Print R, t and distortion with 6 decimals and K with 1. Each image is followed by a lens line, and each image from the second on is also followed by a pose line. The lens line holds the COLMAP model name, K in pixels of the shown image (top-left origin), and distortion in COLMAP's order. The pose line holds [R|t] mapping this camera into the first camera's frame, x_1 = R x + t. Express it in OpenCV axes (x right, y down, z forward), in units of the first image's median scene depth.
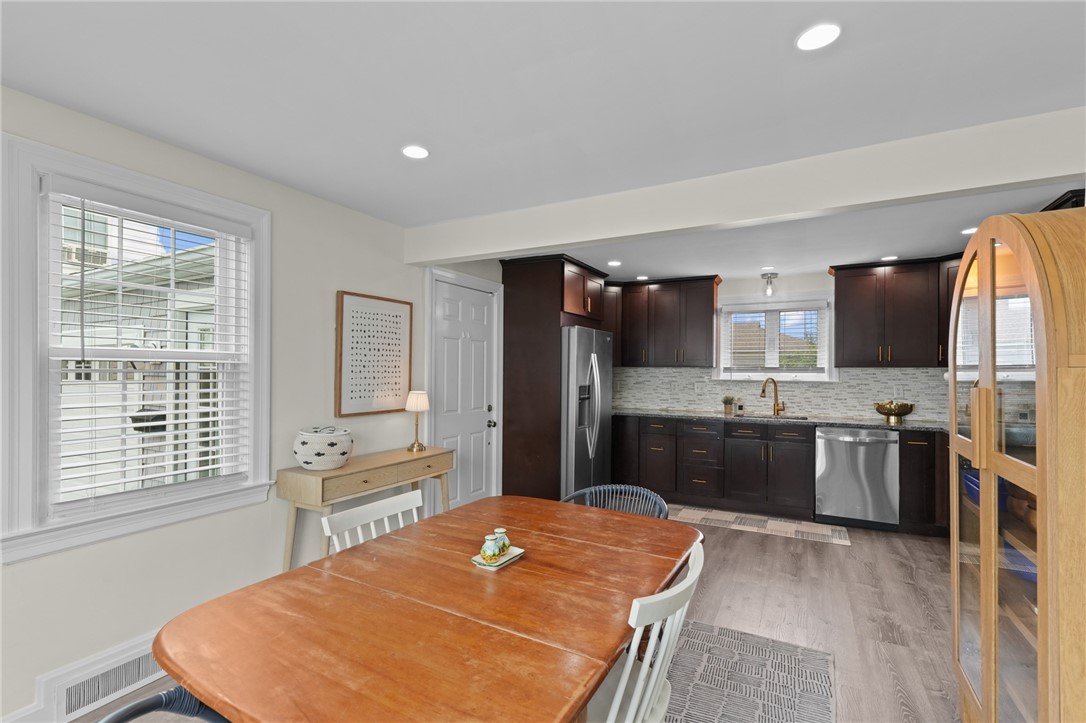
lens RADIAL K [[480.1, 0, 543.2], [0, 480.1, 371.5], [0, 0, 1]] dist [0.000013, 0.000024]
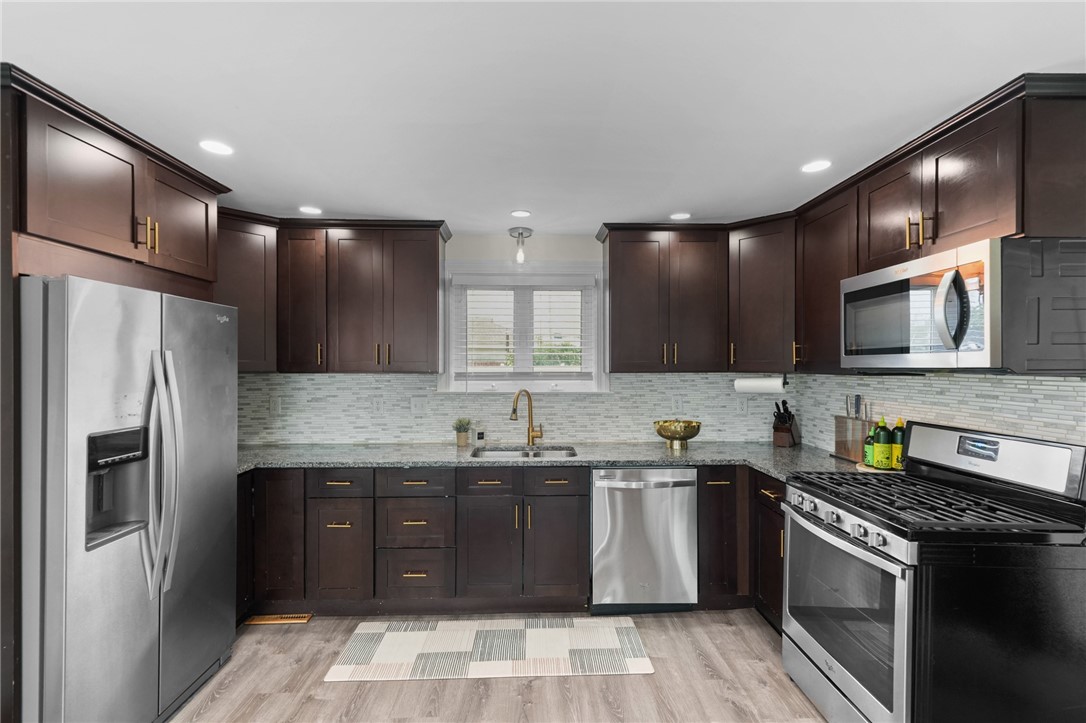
lens RADIAL K [[491.3, 0, 538.2], [0, 491.3, 365.7], [0, 0, 1]] dist [0.003232, 0.000451]
pose [[0.869462, -0.007551, 0.493943, 0.180661], [0.006609, 0.999971, 0.003654, -0.023241], [-0.493956, 0.000087, 0.869487, 0.457635]]
